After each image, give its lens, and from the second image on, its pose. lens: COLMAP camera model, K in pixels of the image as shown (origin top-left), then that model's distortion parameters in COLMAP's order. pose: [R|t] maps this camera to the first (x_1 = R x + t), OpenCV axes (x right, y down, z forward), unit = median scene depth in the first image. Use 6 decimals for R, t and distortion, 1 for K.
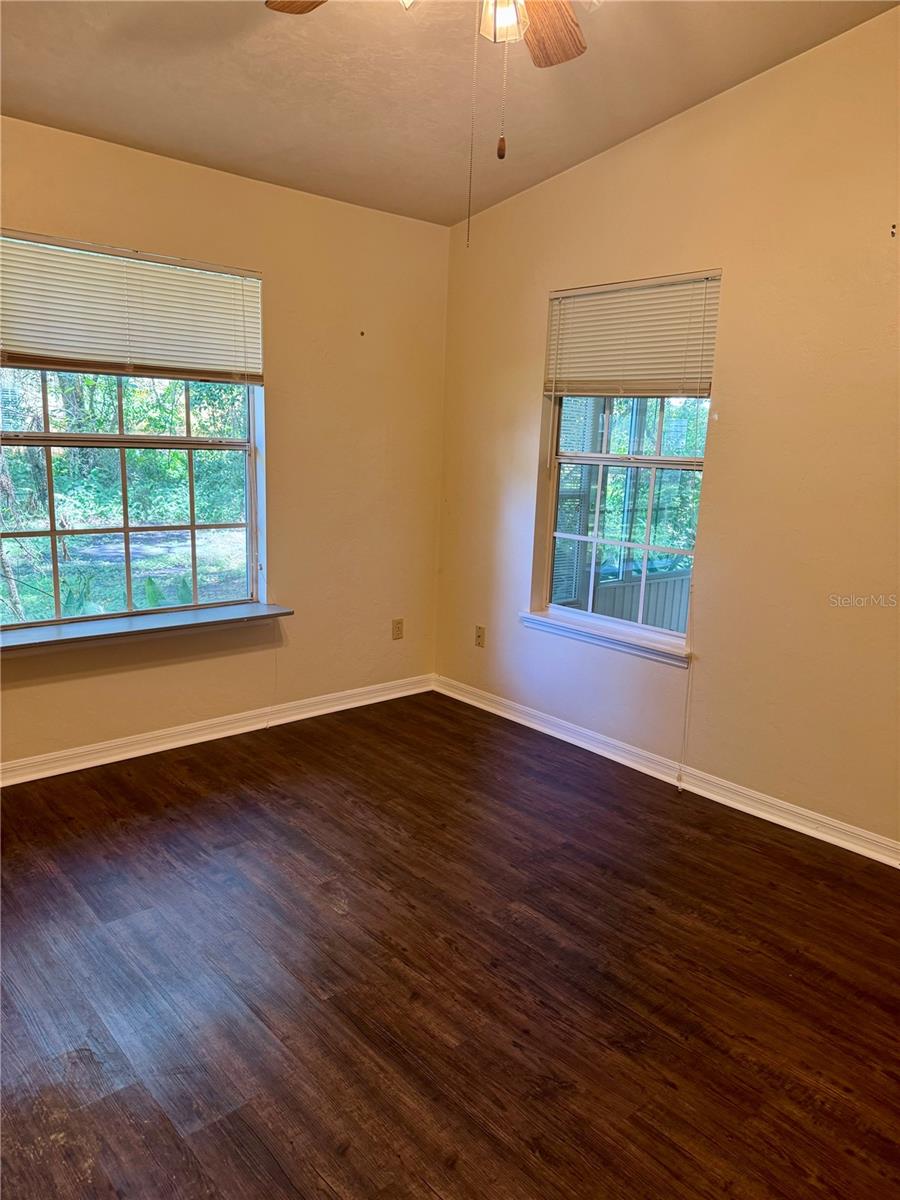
lens RADIAL K [[845.6, 0, 458.4], [0, 845.6, 609.3], [0, 0, 1]] dist [0.061771, -0.066072]
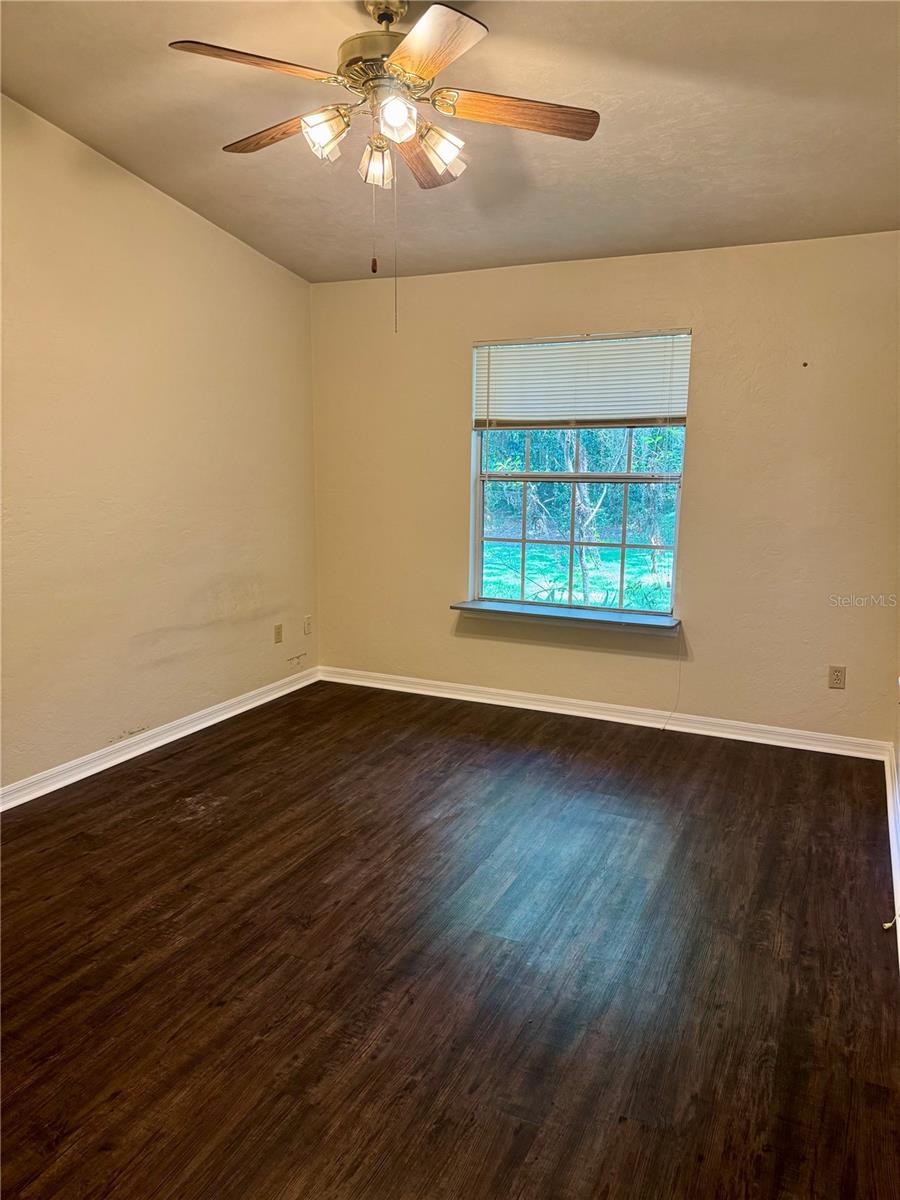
lens RADIAL K [[845.6, 0, 457.2], [0, 845.6, 596.9], [0, 0, 1]] dist [0.061771, -0.066072]
pose [[0.419733, 0.130900, -0.898159, 0.832895], [-0.192595, 0.979857, 0.052803, -0.048603], [0.886979, 0.150818, 0.436489, 0.322122]]
